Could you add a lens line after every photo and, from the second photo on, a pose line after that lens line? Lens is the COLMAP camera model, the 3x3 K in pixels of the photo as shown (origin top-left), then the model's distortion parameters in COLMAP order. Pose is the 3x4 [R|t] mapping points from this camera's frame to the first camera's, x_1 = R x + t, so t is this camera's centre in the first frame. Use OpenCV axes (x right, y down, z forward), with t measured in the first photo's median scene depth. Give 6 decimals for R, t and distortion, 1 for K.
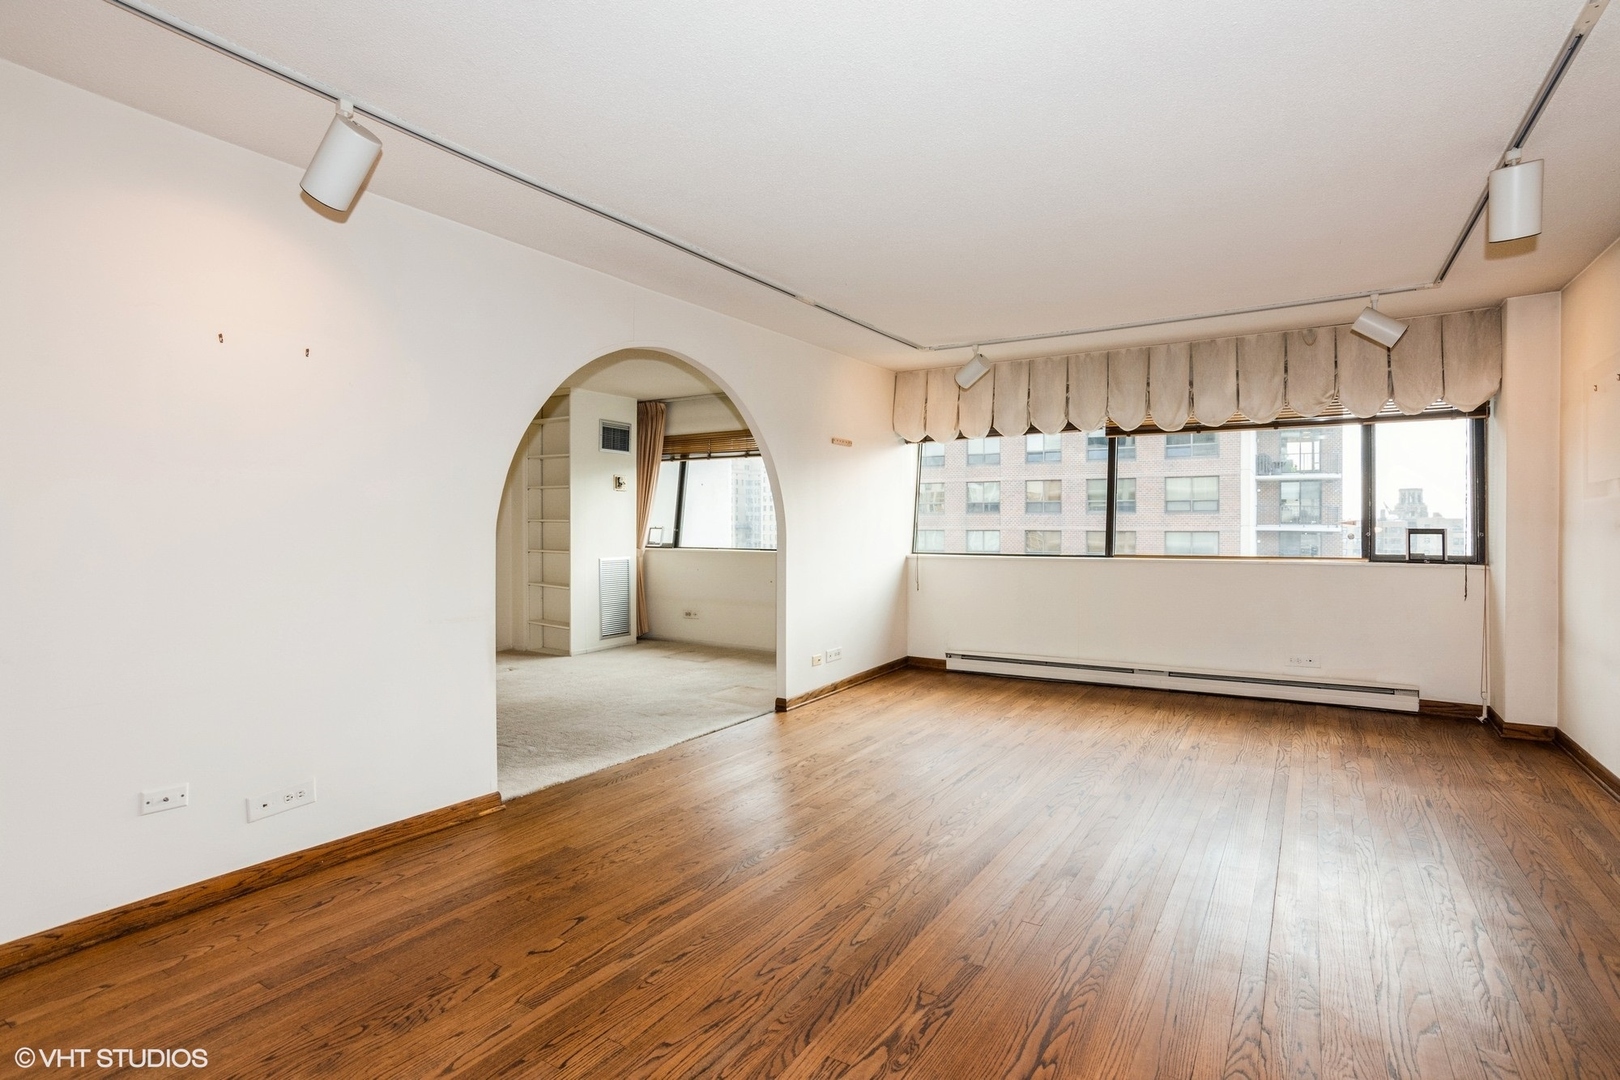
lens RADIAL K [[814.9, 0, 829.5], [0, 814.9, 536.3], [0, 0, 1]] dist [0.011757, 0.000888]
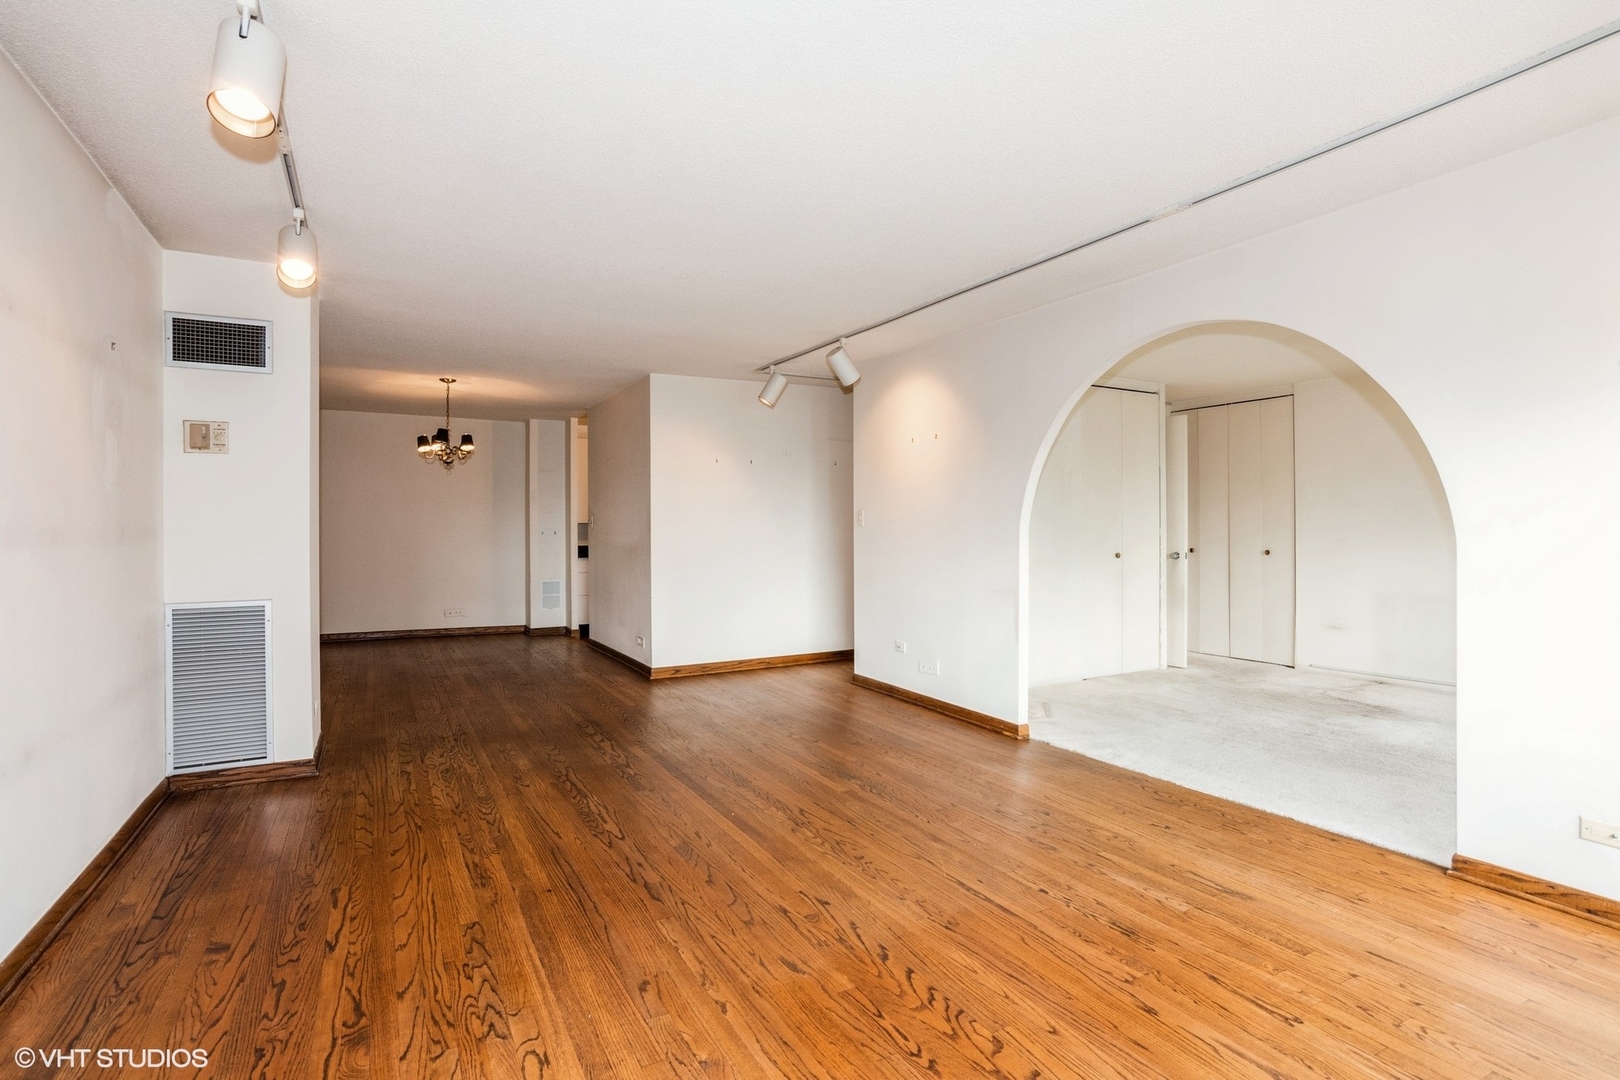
lens RADIAL K [[814.9, 0, 829.5], [0, 814.9, 536.3], [0, 0, 1]] dist [0.011757, 0.000888]
pose [[-0.503812, 0.003262, -0.863807, 0.653568], [0.000061, 0.999993, 0.003741, -0.006138], [0.863813, 0.001832, -0.503809, 0.988118]]
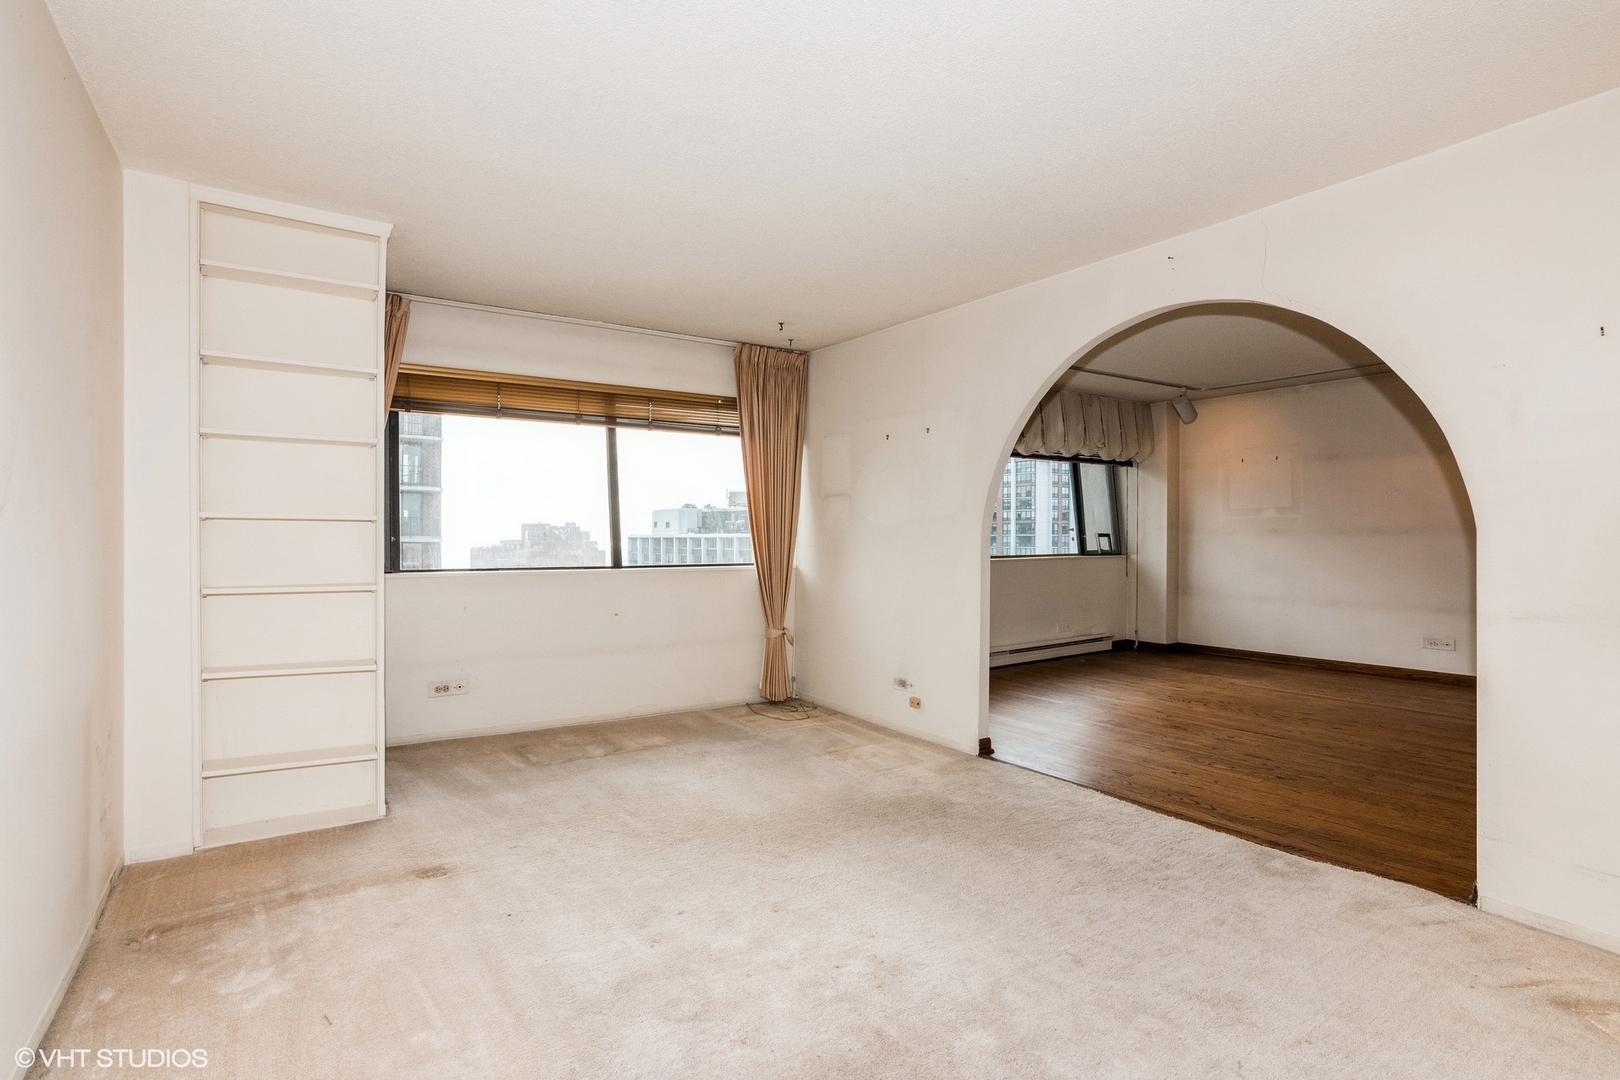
lens RADIAL K [[814.9, 0, 829.5], [0, 814.9, 536.3], [0, 0, 1]] dist [0.011757, 0.000888]
pose [[0.427653, -0.005421, 0.903927, -0.970095], [0.018338, 0.999828, -0.002680, -0.009584], [-0.903757, 0.017723, 0.427679, 0.847151]]
